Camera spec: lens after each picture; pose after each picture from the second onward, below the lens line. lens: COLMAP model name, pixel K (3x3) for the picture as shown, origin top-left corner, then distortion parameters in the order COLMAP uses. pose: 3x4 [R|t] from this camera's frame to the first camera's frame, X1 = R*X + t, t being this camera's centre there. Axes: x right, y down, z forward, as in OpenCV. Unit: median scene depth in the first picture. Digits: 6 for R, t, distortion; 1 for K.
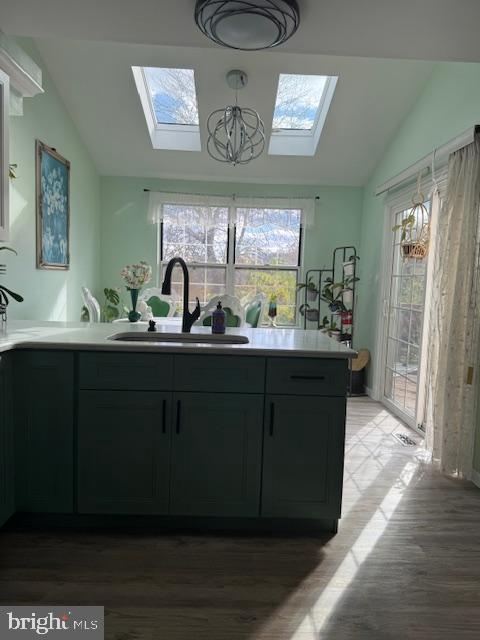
lens RADIAL K [[448.6, 0, 243.1], [0, 448.6, 324.8], [0, 0, 1]] dist [0.131633, -0.205970]
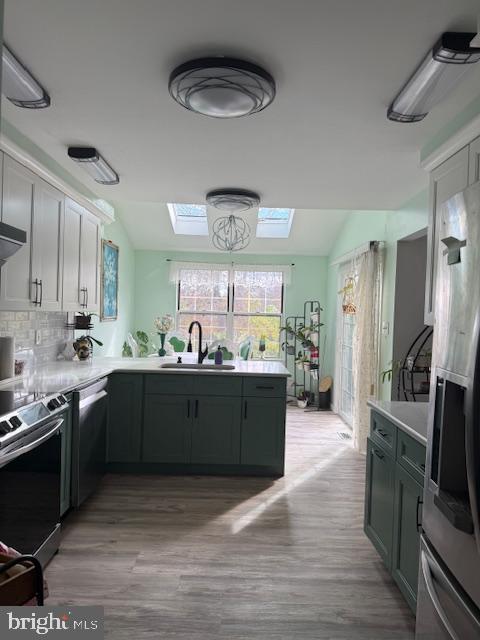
lens RADIAL K [[448.6, 0, 243.1], [0, 448.6, 324.8], [0, 0, 1]] dist [0.131633, -0.205970]
pose [[0.999905, -0.003104, -0.013433, 0.034496], [0.002173, 0.997629, -0.068784, -0.006406], [0.013614, 0.068749, 0.997541, -0.395646]]
